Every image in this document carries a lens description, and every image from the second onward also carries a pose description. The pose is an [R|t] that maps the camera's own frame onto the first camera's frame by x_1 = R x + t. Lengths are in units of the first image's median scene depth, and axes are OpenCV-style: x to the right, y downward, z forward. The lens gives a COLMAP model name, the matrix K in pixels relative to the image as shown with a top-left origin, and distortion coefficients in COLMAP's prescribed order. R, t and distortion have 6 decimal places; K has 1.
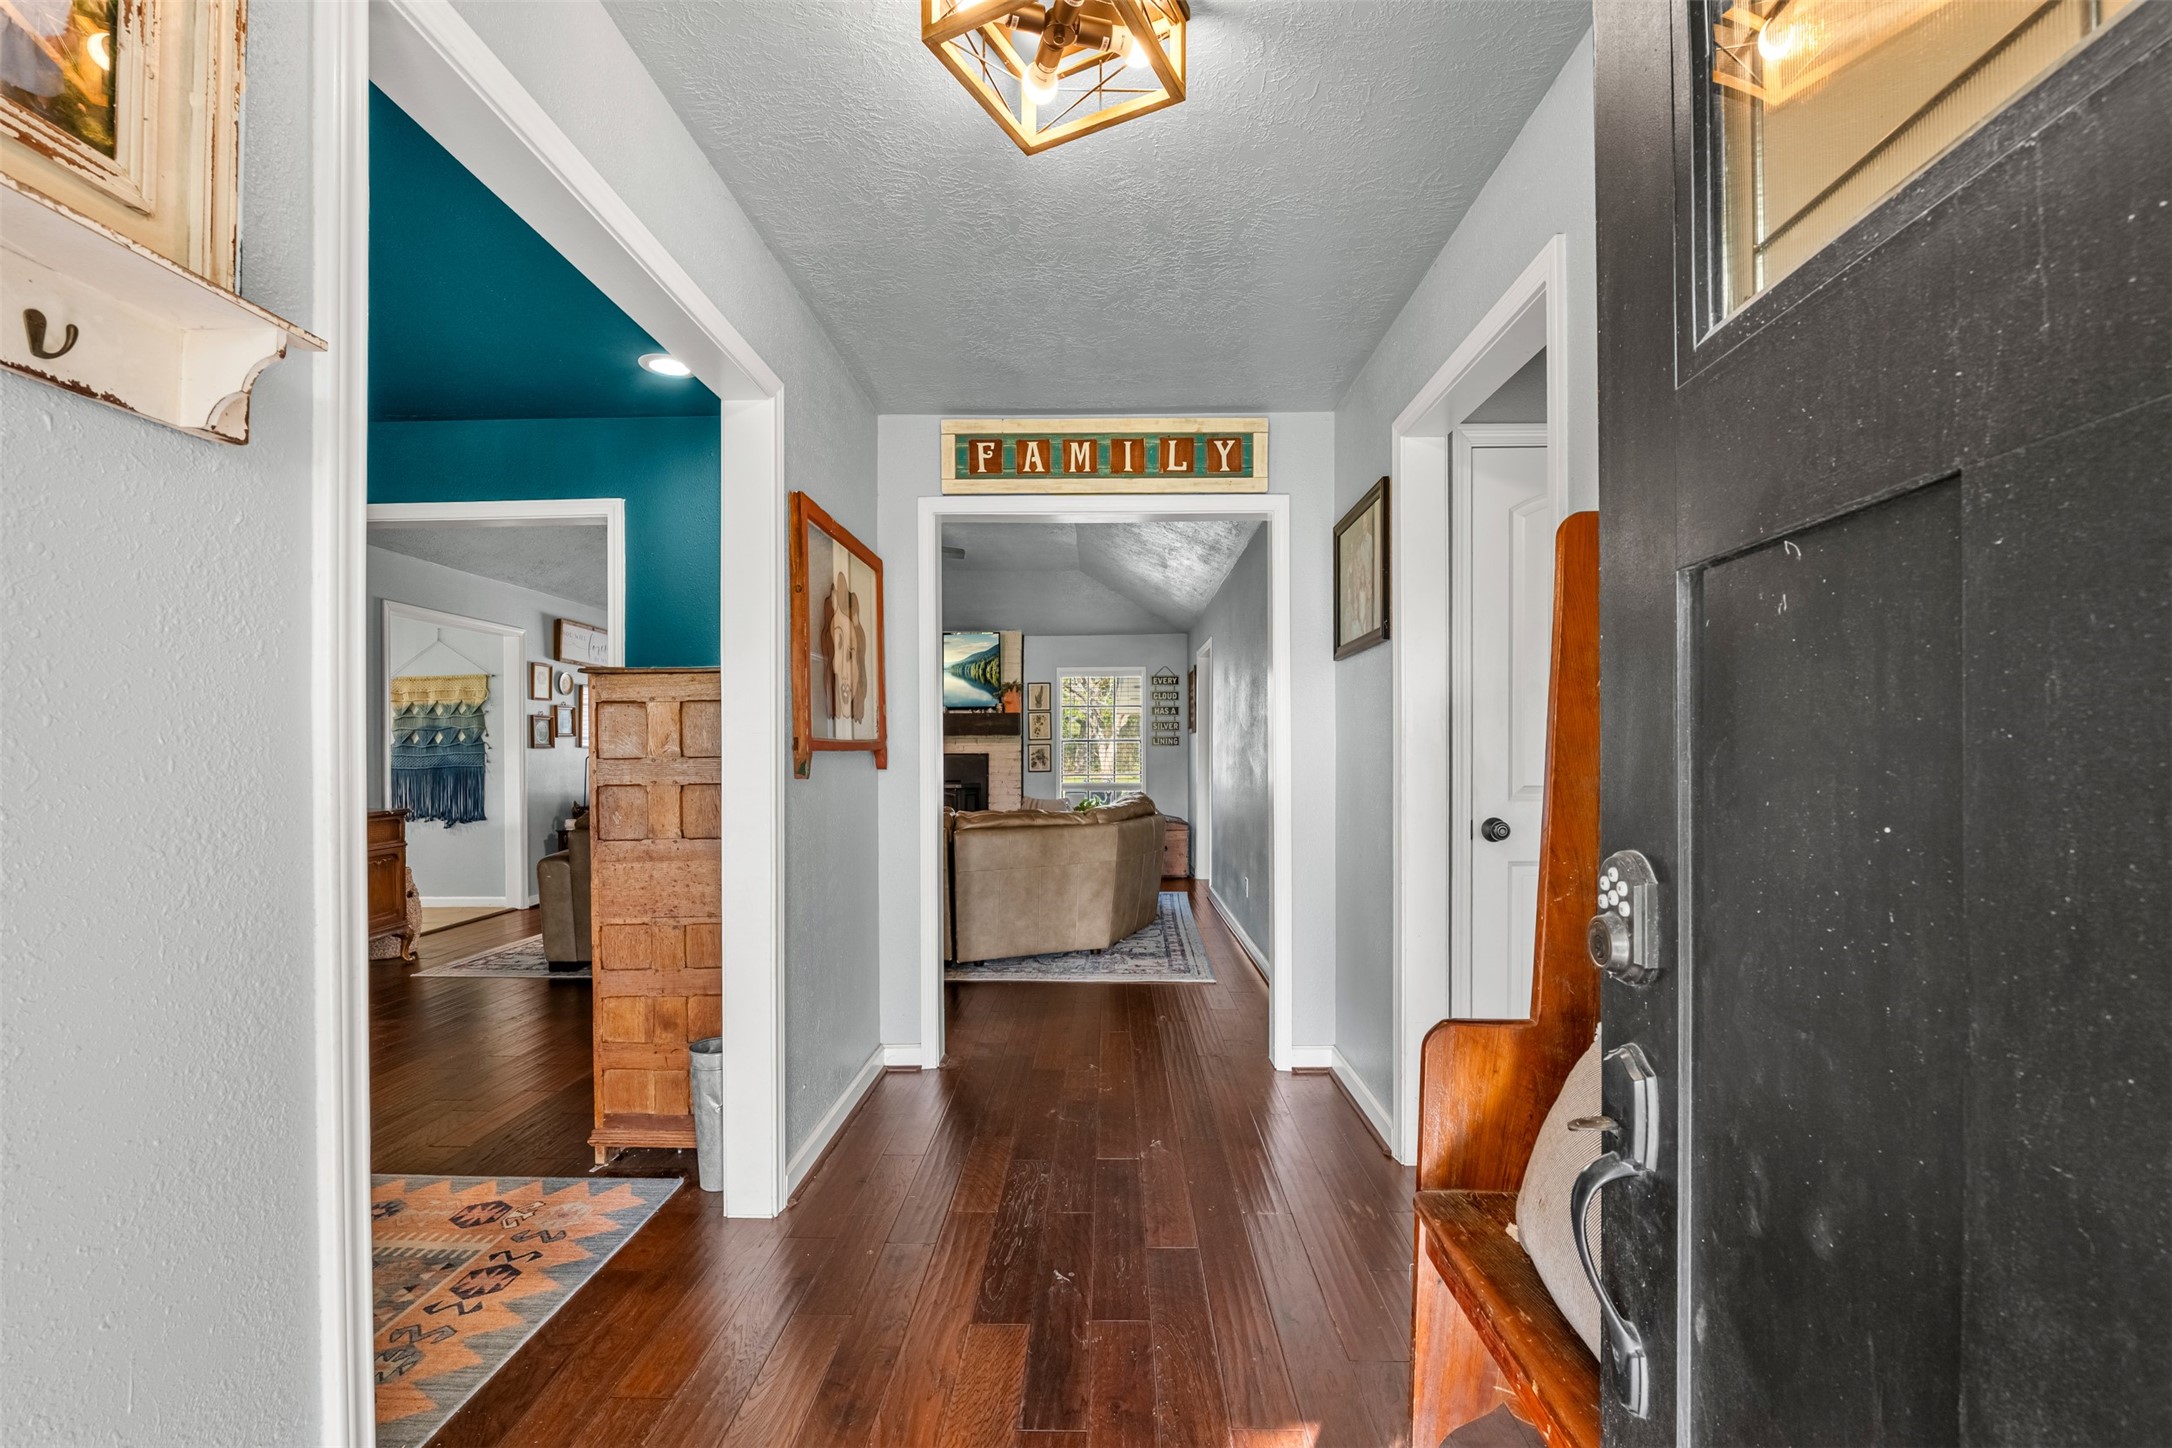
lens RADIAL K [[893.9, 0, 1091.6], [0, 893.9, 743.4], [0, 0, 1]] dist [-0.010886, 0.000320]
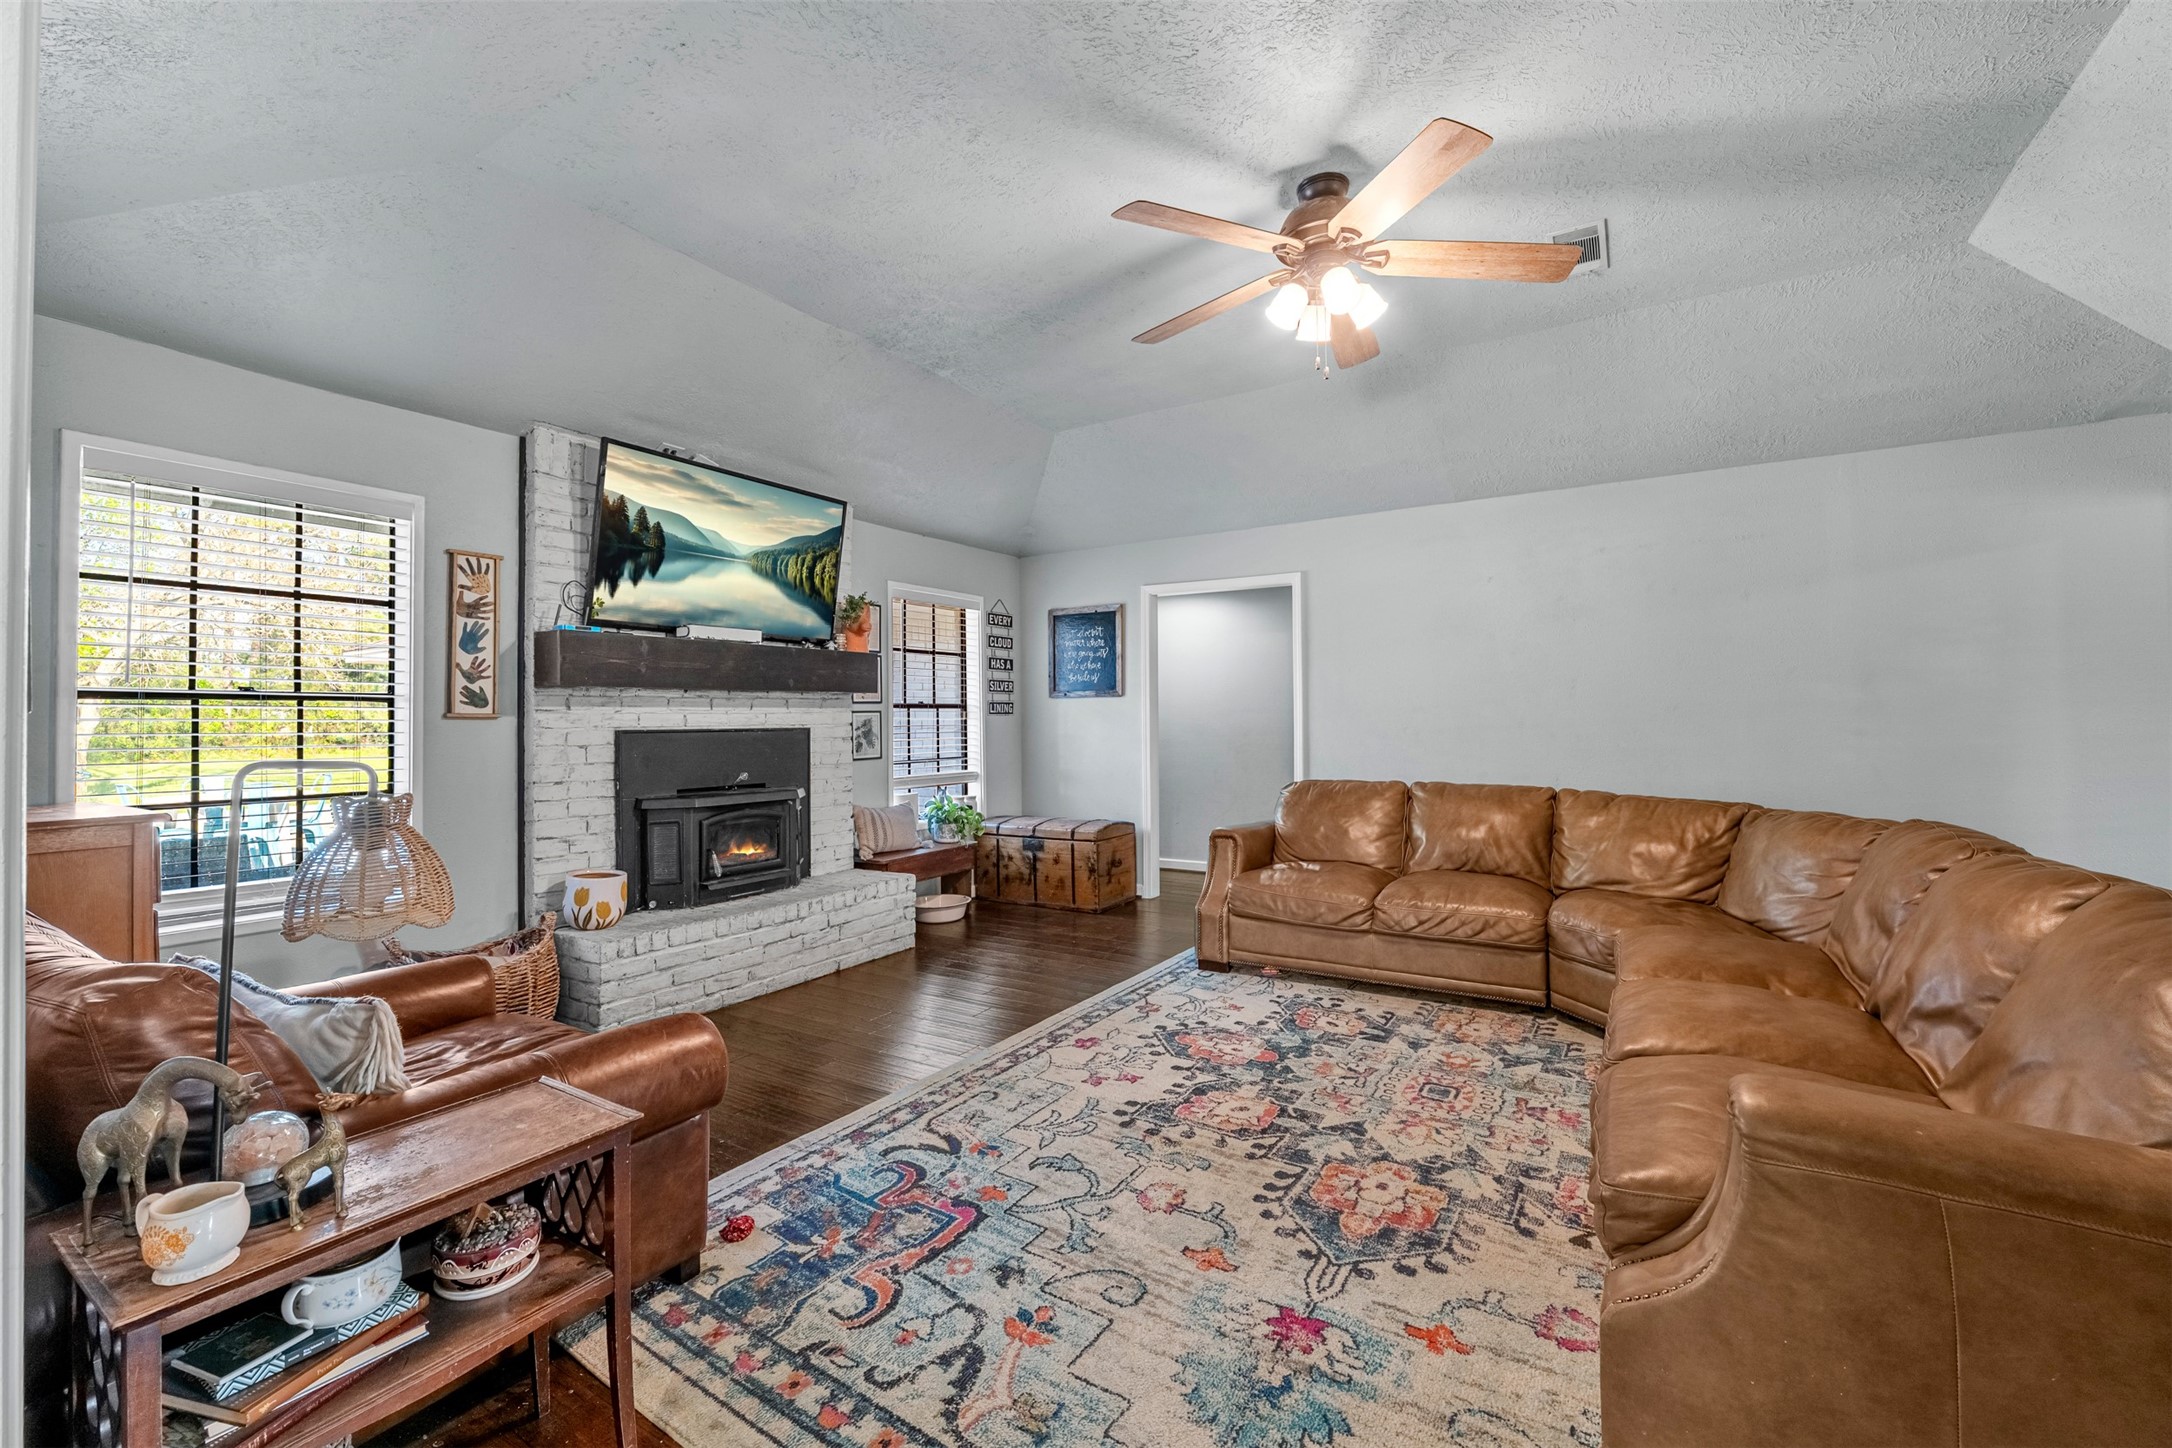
lens RADIAL K [[893.9, 0, 1069.5], [0, 893.9, 714.0], [0, 0, 1]] dist [-0.010886, 0.000320]
pose [[0.527725, 0.000763, 0.849415, -0.484355], [0.002271, 0.999995, -0.002310, 0.003951], [-0.849413, 0.003148, 0.527720, 0.596427]]
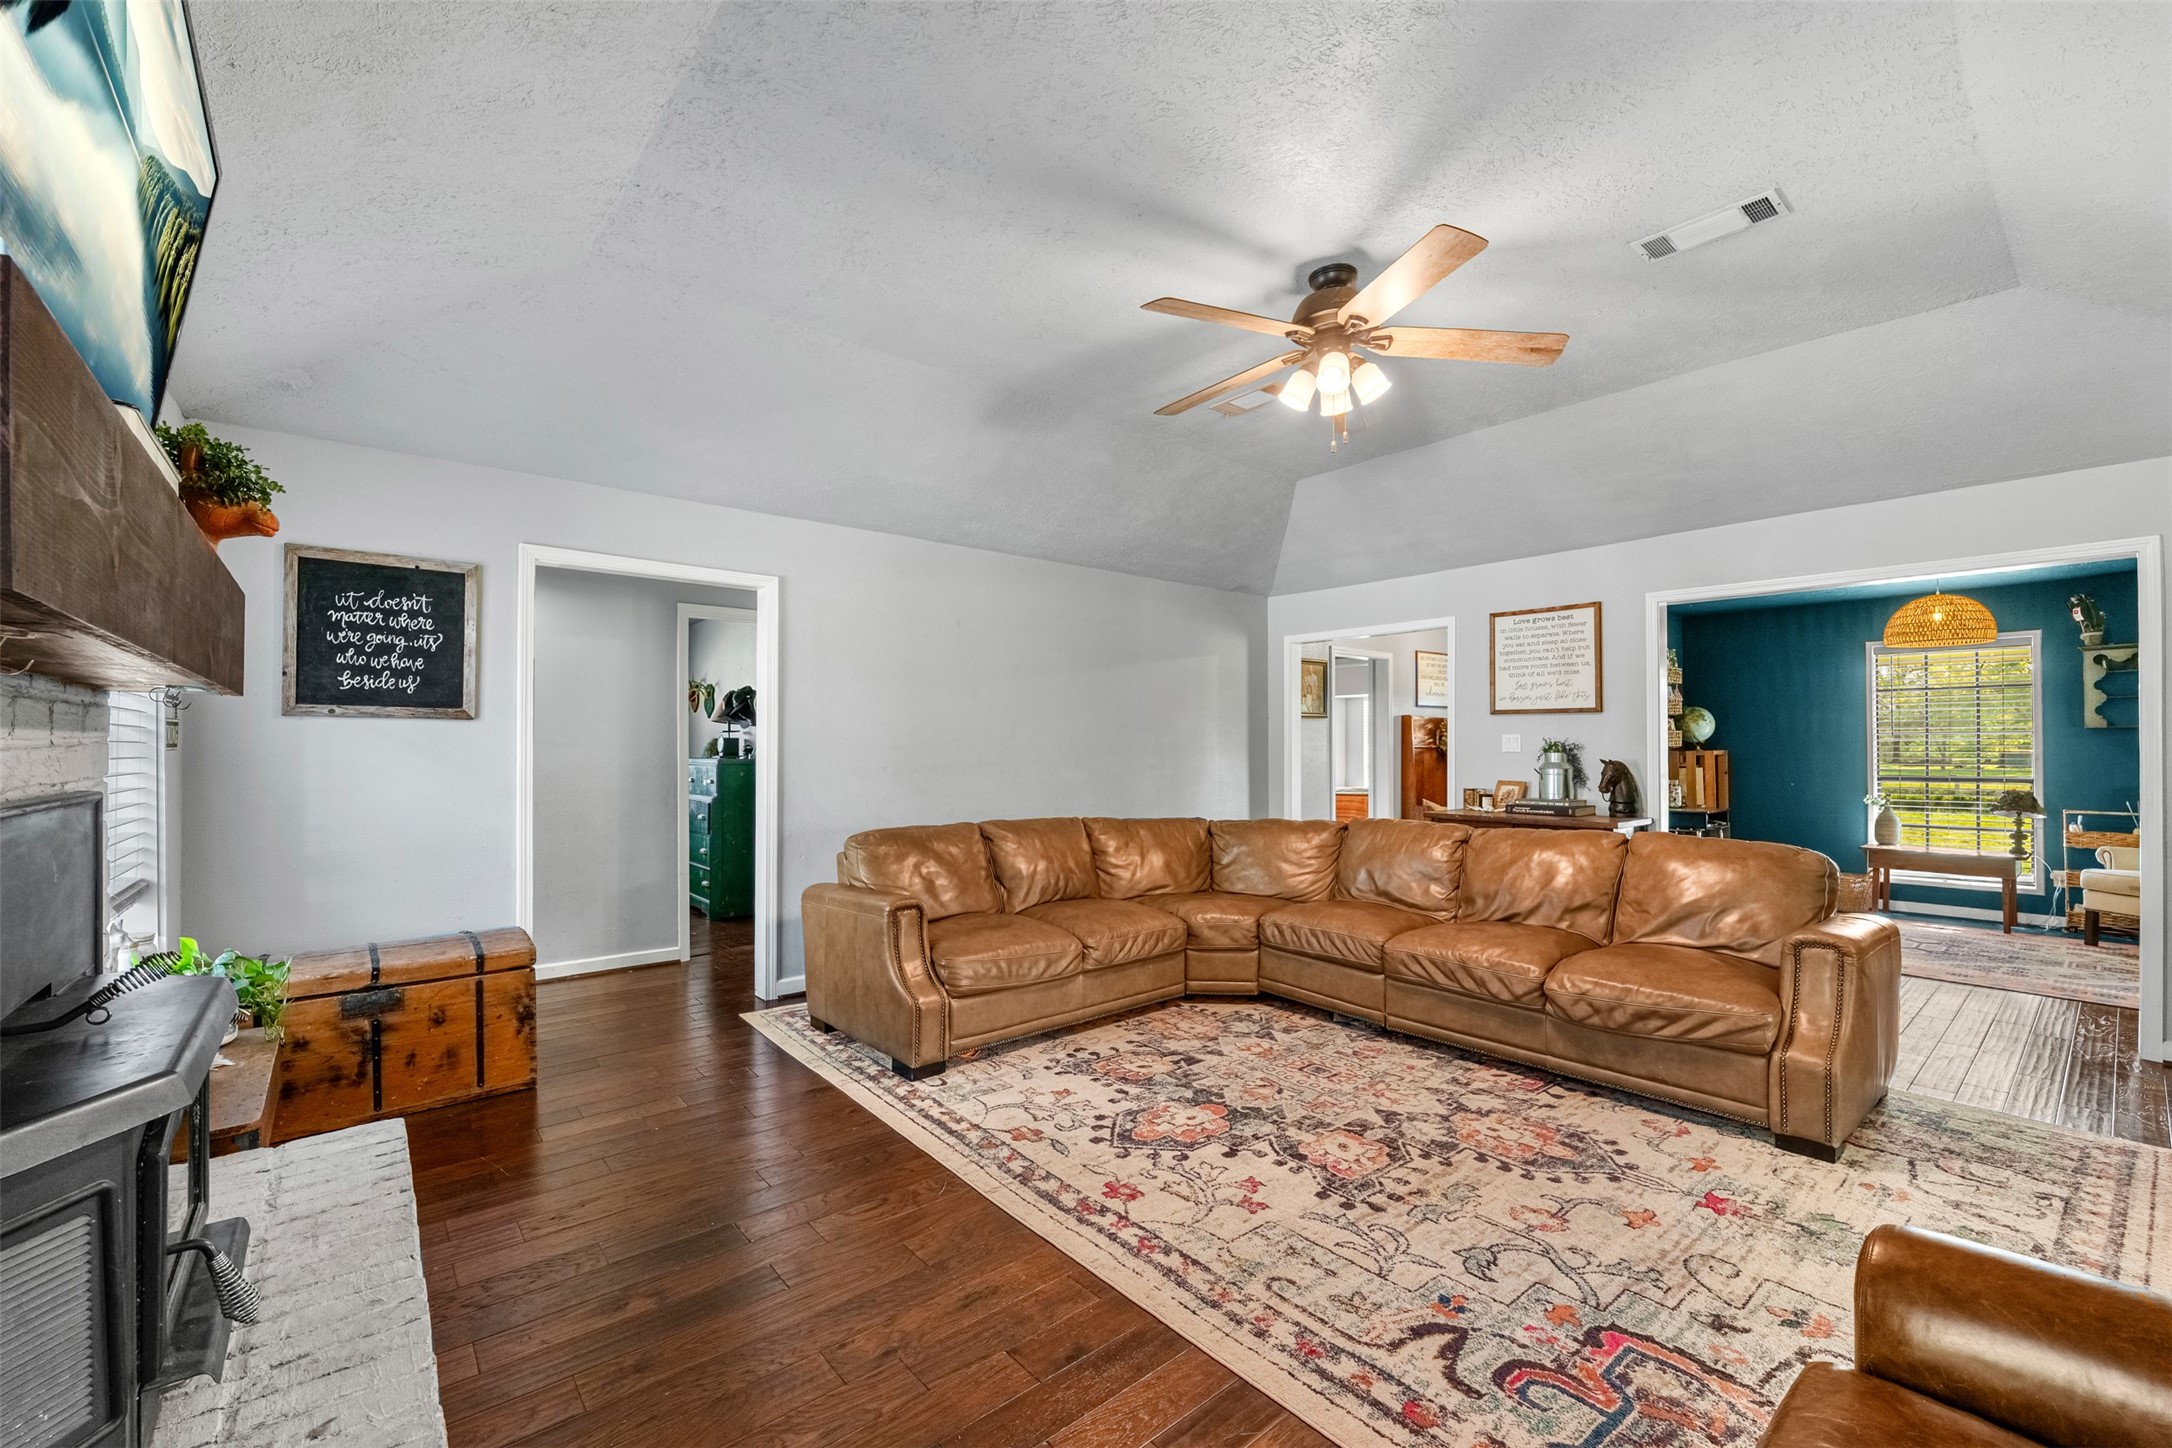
lens RADIAL K [[893.9, 0, 1077.0], [0, 893.9, 742.8], [0, 0, 1]] dist [-0.010886, 0.000320]
pose [[-0.655301, -0.000267, 0.755368, -0.454709], [-0.009331, 0.999927, -0.007741, 0.002958], [-0.755311, -0.012121, -0.655255, 0.696261]]
